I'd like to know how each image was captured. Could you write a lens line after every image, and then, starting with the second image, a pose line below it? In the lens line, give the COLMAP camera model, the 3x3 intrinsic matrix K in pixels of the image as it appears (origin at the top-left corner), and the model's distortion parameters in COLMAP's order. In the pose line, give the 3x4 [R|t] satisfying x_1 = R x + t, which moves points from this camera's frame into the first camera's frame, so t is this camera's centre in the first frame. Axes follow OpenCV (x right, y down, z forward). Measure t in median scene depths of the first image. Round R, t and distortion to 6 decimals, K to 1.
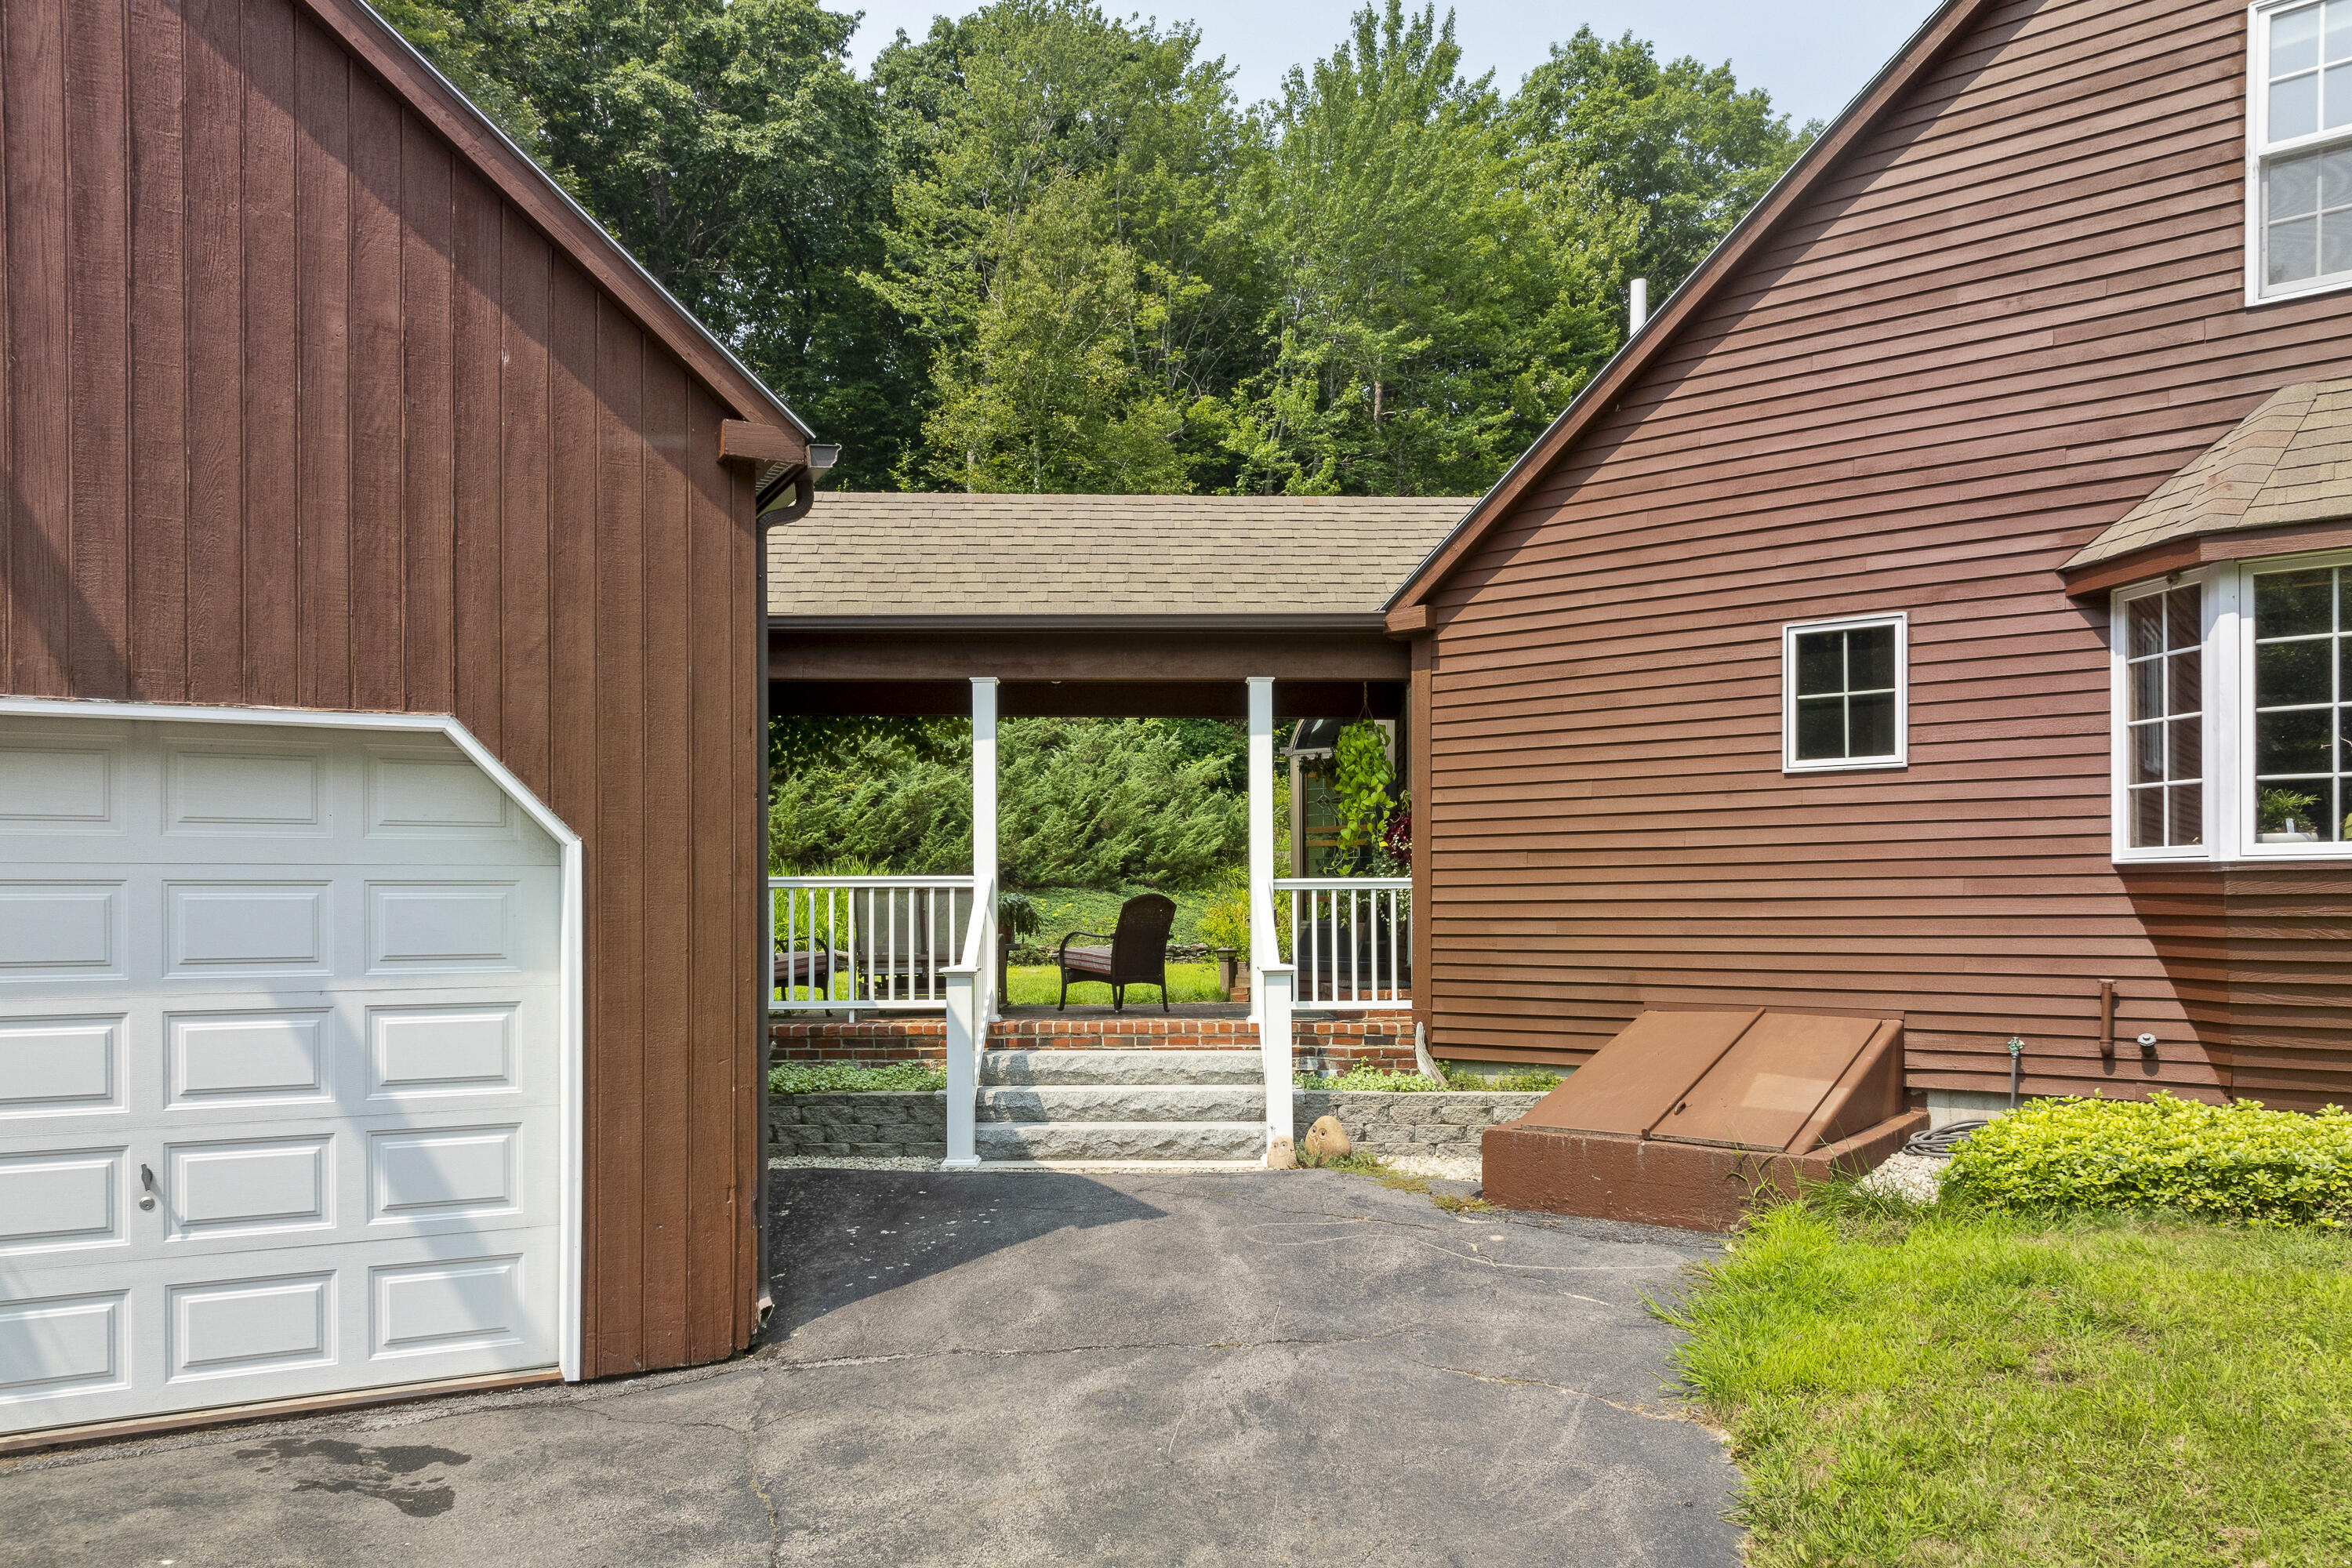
lens RADIAL K [[1630.5, 0, 1152.3], [0, 1630.5, 892.8], [0, 0, 1]] dist [0.002493, -0.002013]
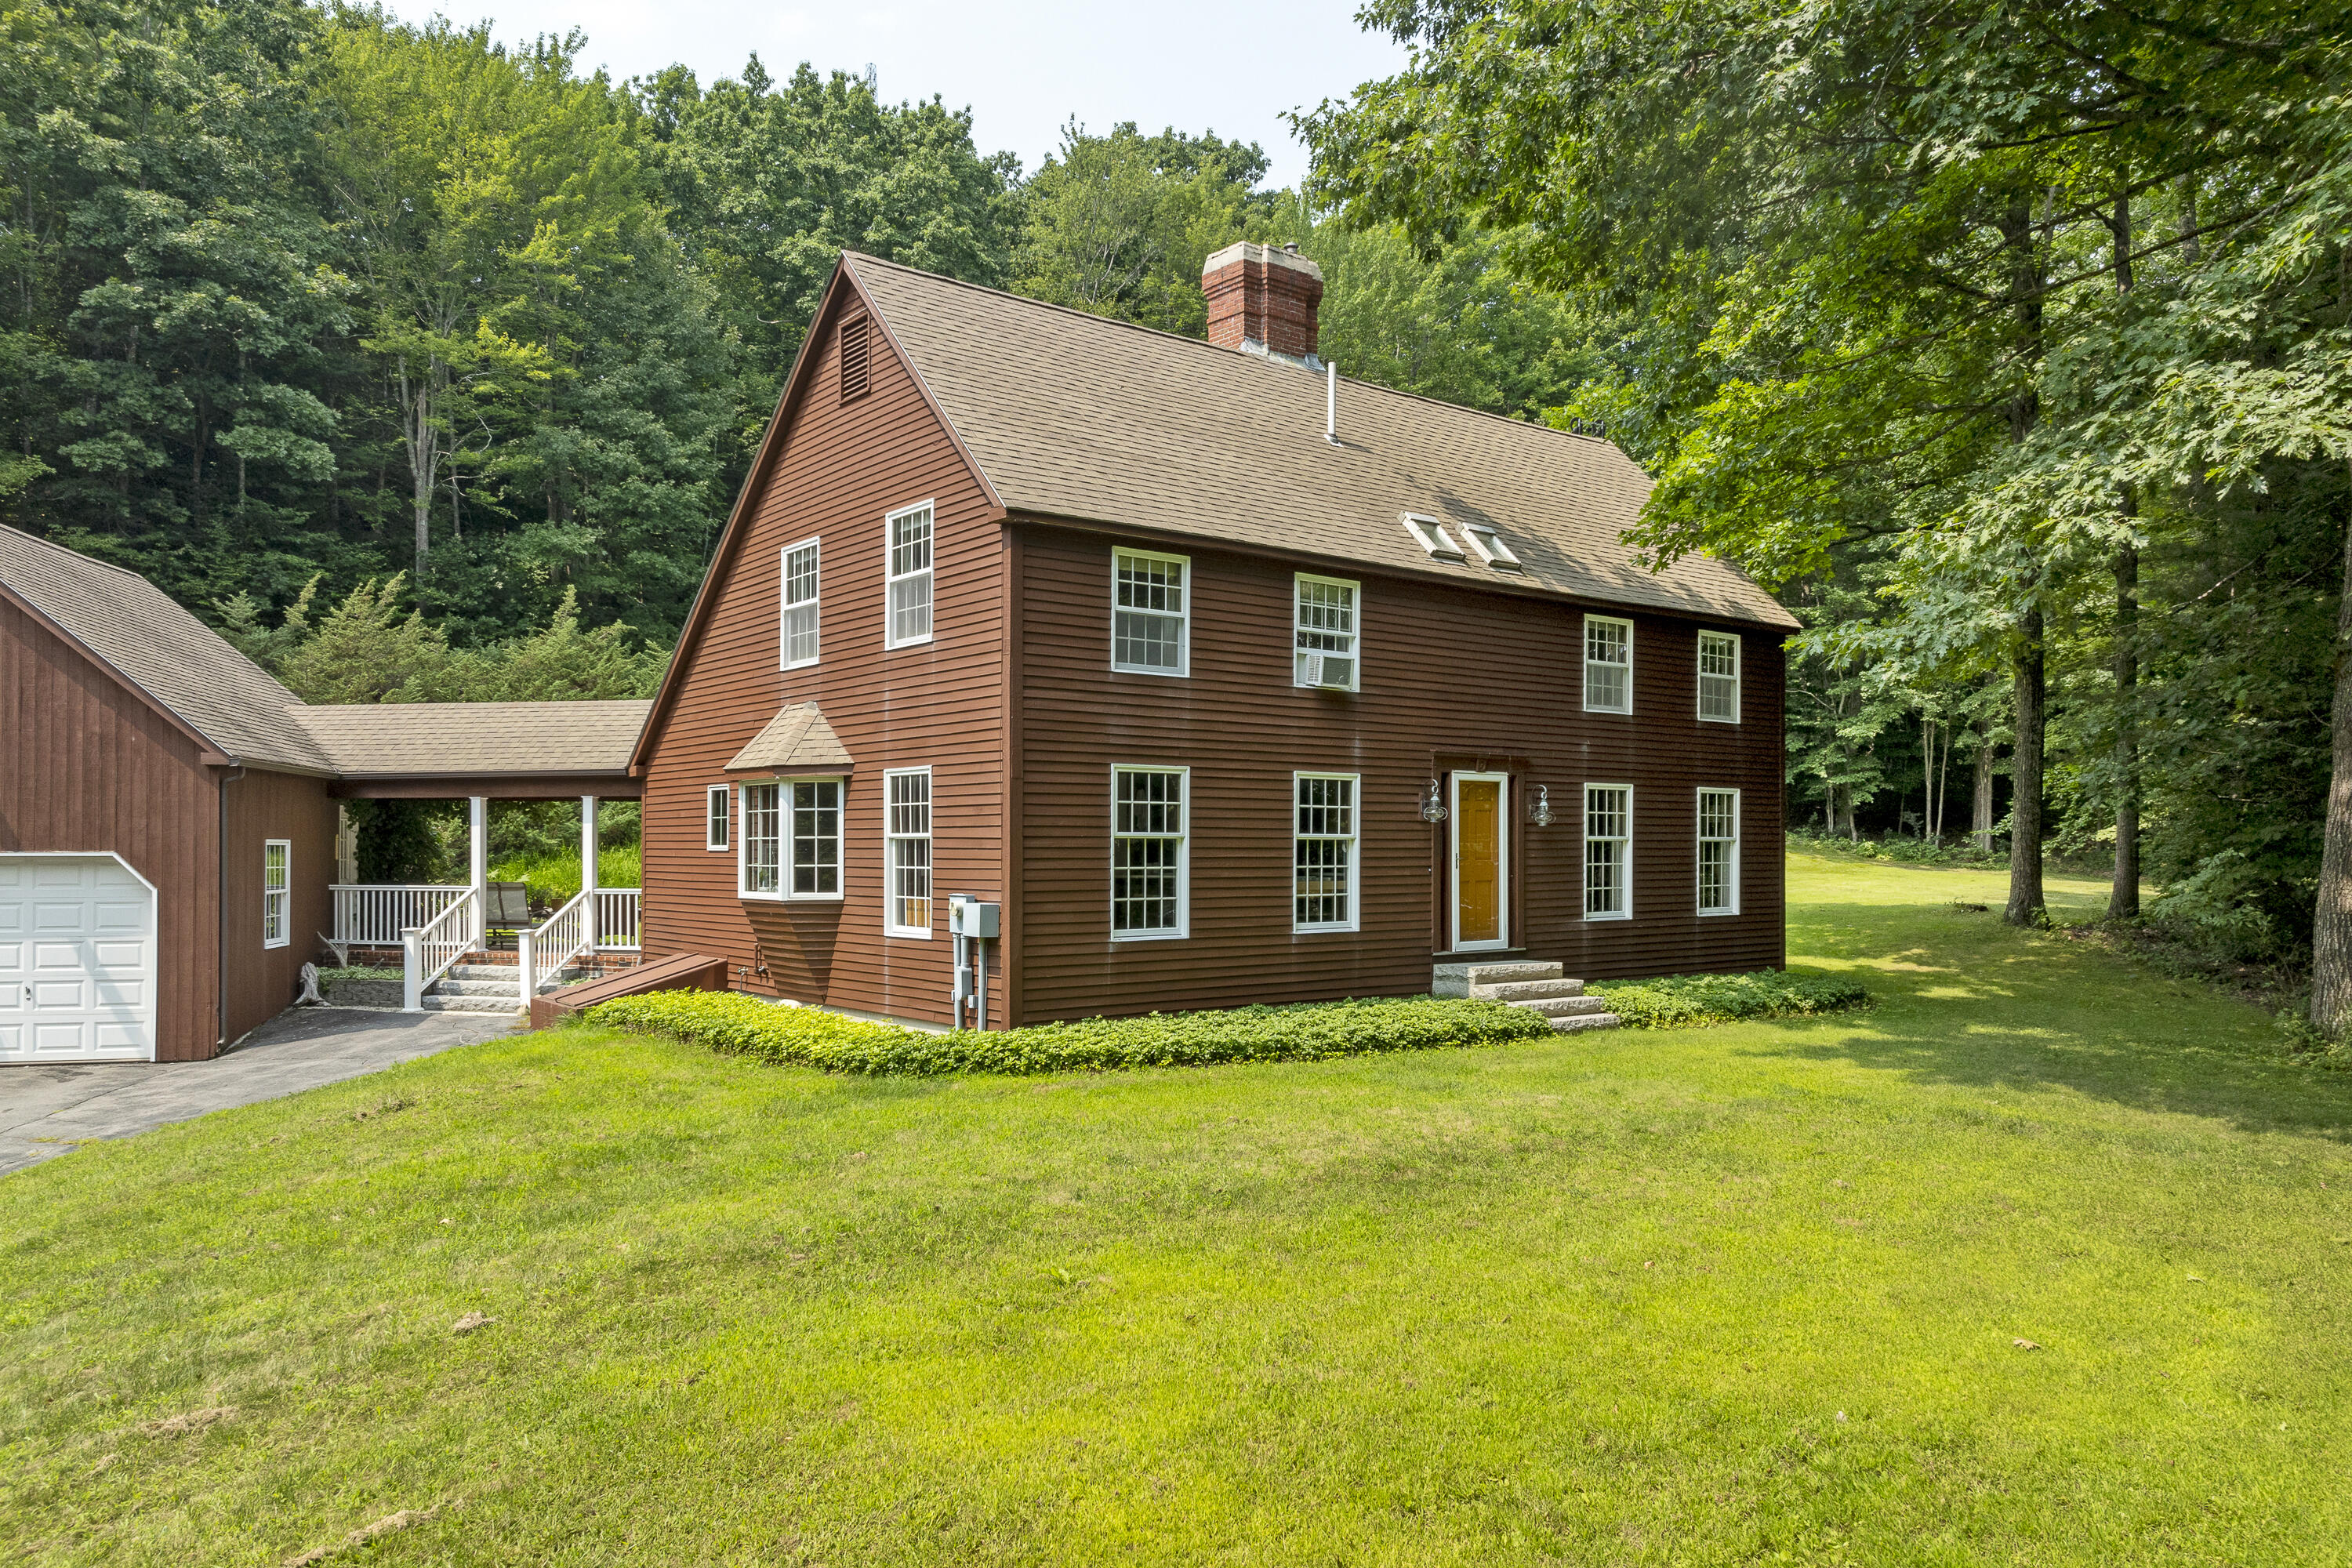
lens RADIAL K [[1630.5, 0, 1183.5], [0, 1630.5, 814.6], [0, 0, 1]] dist [0.002493, -0.002013]
pose [[0.971353, -0.006352, -0.237555, 1.361257], [0.002403, 0.999854, -0.016911, -0.069040], [0.237628, 0.015856, 0.971227, -0.931007]]
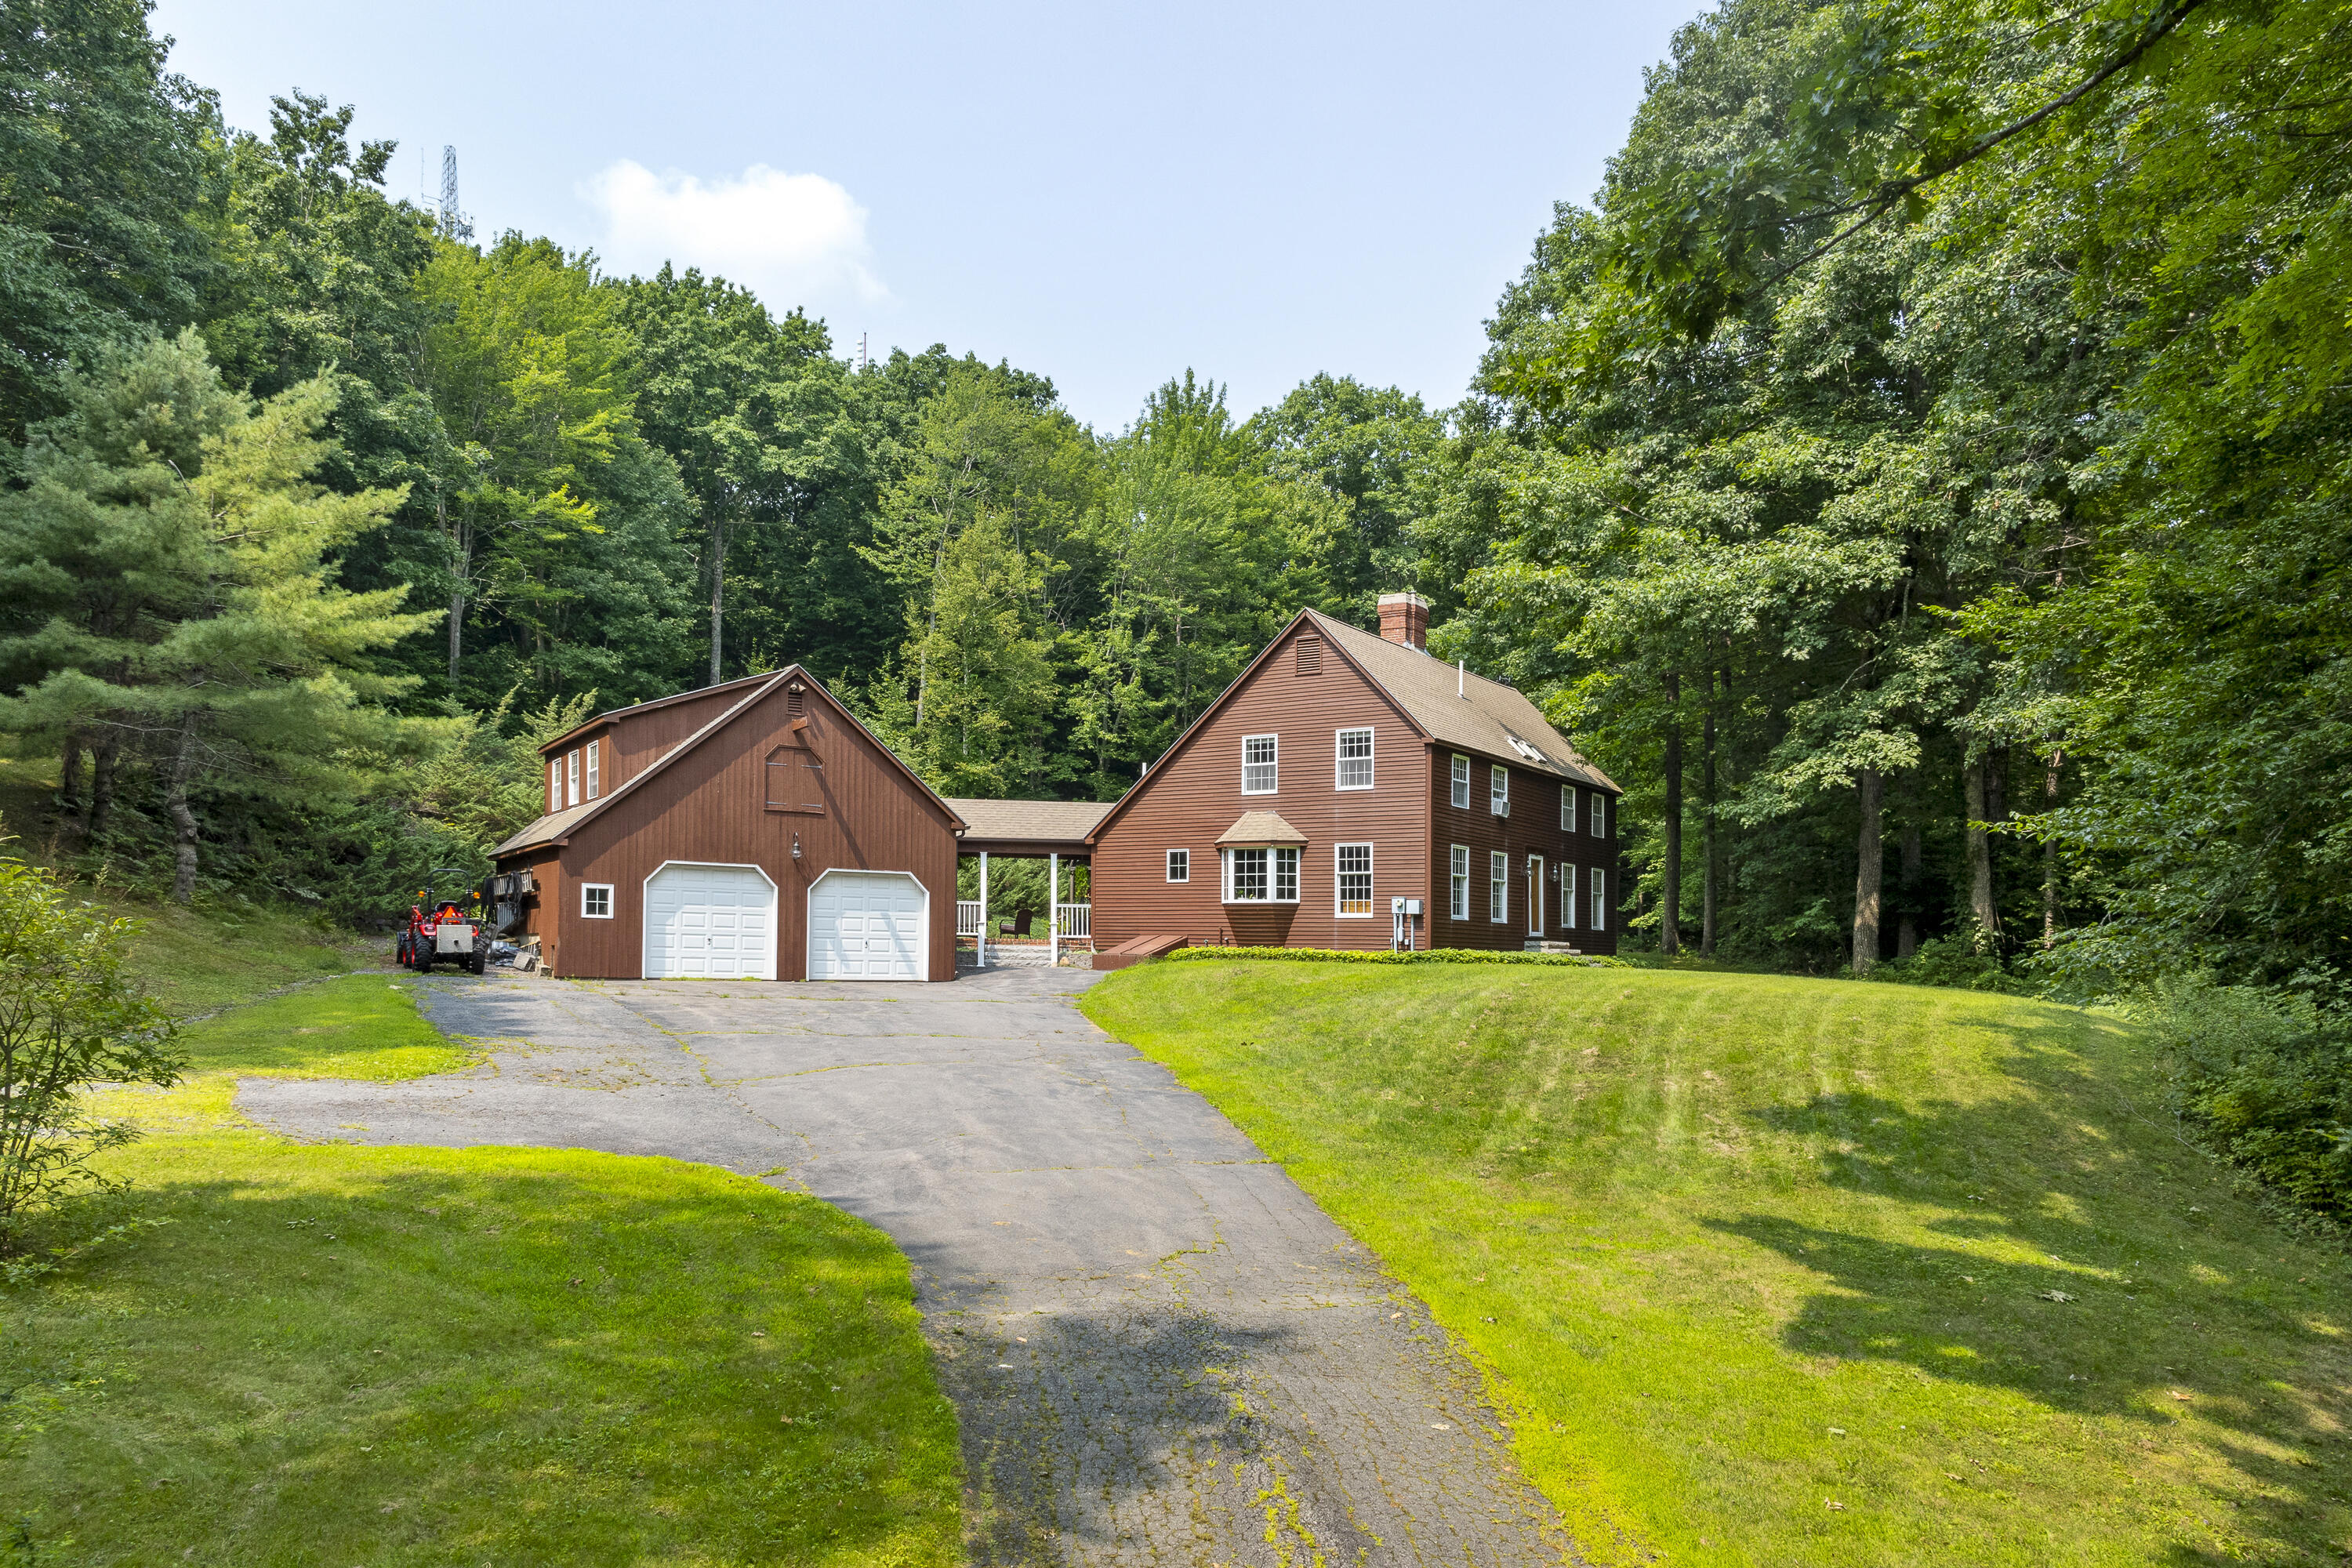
lens RADIAL K [[1630.5, 0, 1169.7], [0, 1630.5, 869.8], [0, 0, 1]] dist [0.002493, -0.002013]
pose [[0.996511, 0.017223, 0.081666, 0.023986], [-0.013170, 0.998667, -0.049908, 0.102608], [-0.082417, 0.048658, 0.995409, -3.010949]]
